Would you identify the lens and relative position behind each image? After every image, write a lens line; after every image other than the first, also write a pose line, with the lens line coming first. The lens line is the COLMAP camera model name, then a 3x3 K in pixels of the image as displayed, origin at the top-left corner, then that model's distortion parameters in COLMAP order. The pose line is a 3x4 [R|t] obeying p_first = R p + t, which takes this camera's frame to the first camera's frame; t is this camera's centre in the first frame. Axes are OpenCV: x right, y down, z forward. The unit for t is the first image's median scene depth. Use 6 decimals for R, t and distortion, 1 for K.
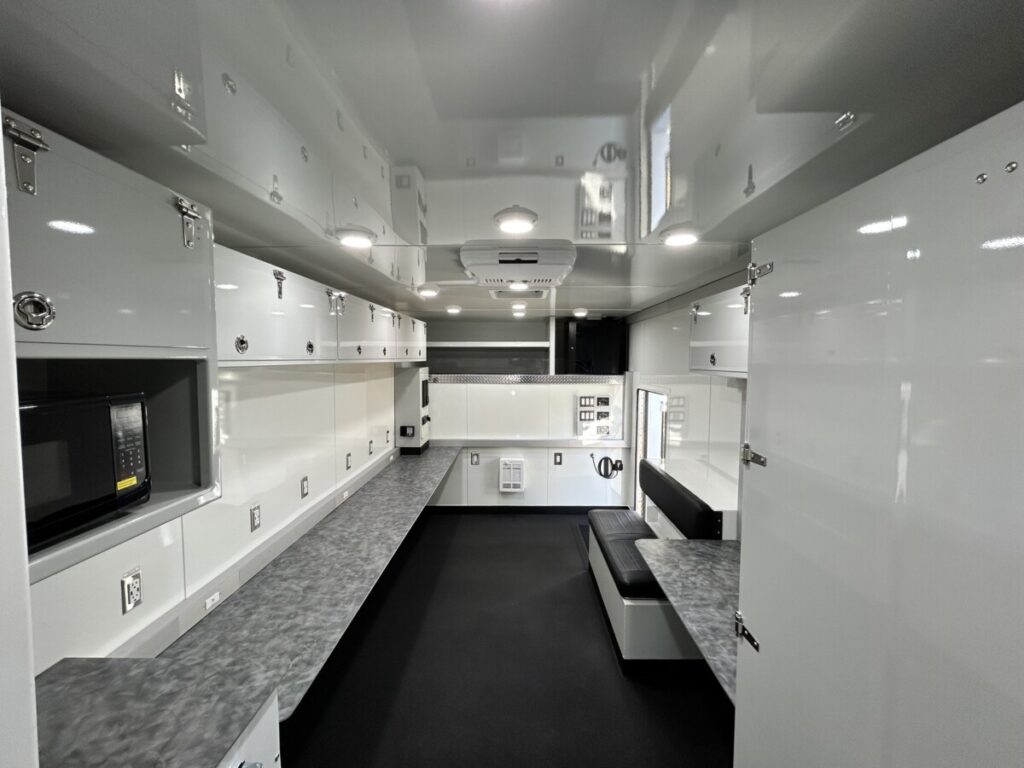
lens RADIAL K [[410.4, 0, 508.8], [0, 410.4, 381.4], [0, 0, 1]] dist [-0.006074, -0.000065]
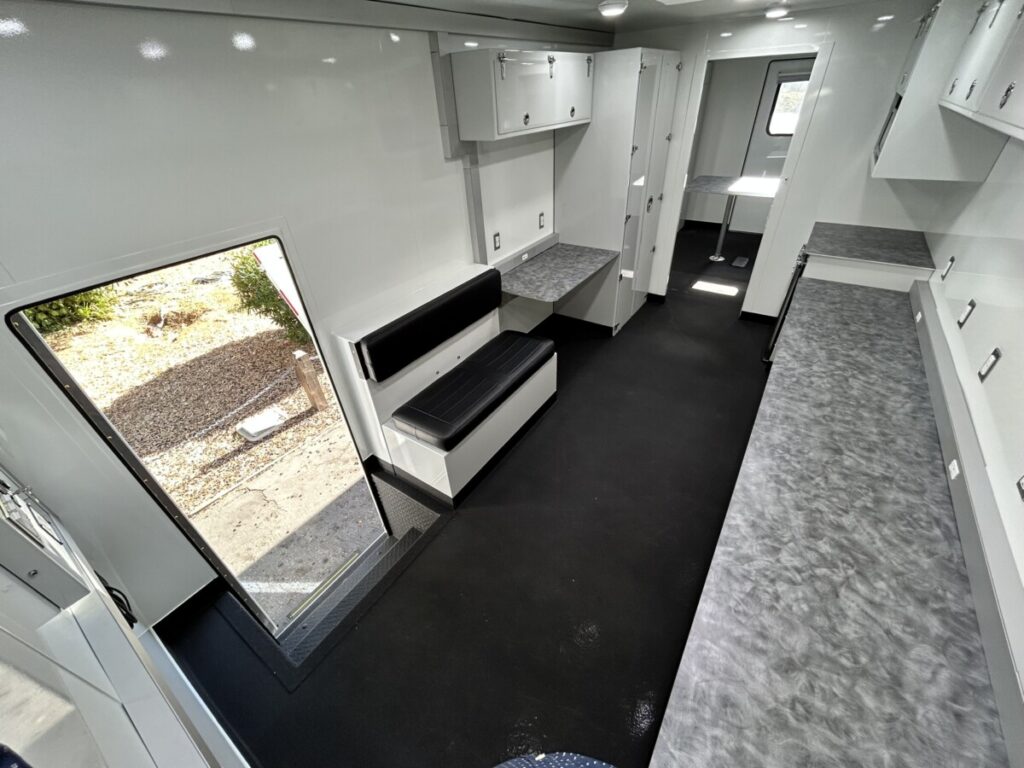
lens RADIAL K [[410.4, 0, 508.8], [0, 410.4, 381.4], [0, 0, 1]] dist [-0.006074, -0.000065]
pose [[-0.837863, -0.282684, 0.466985, -0.244285], [0.079222, 0.783446, 0.616390, -0.146370], [-0.540101, 0.553446, -0.634026, 1.578370]]
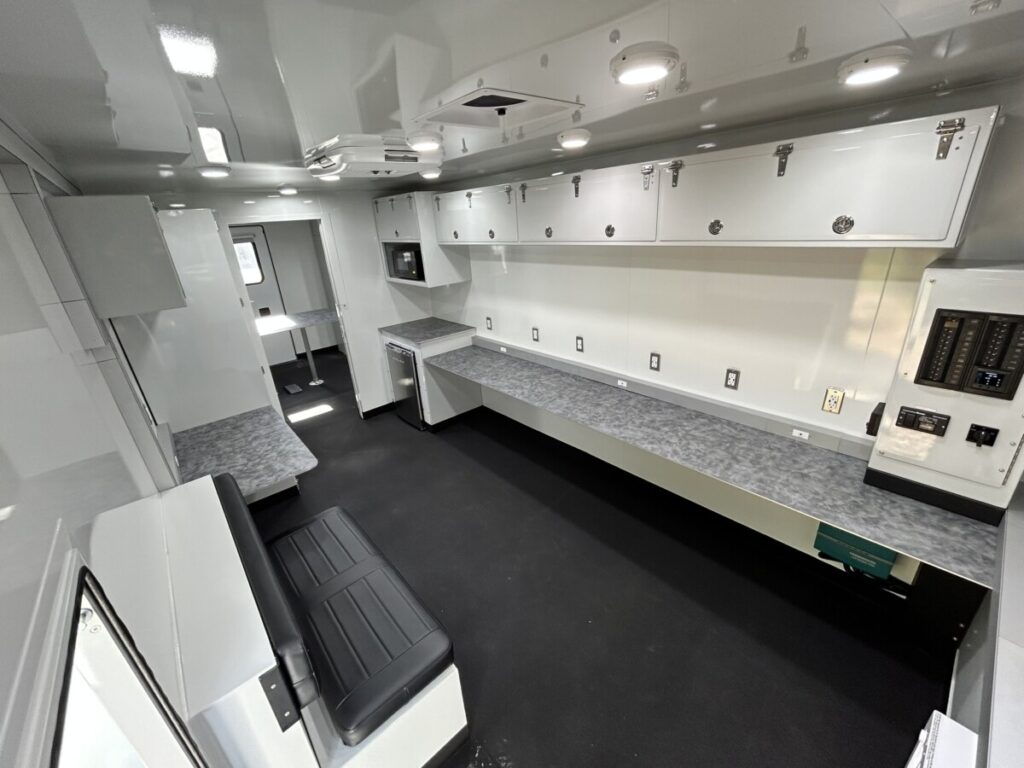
lens RADIAL K [[410.4, 0, 508.8], [0, 410.4, 381.4], [0, 0, 1]] dist [-0.006074, -0.000065]
pose [[-0.735700, 0.290619, -0.611789, 0.542779], [0.021002, 0.912620, 0.408268, -0.154019], [0.676981, 0.287515, -0.677519, 1.532086]]
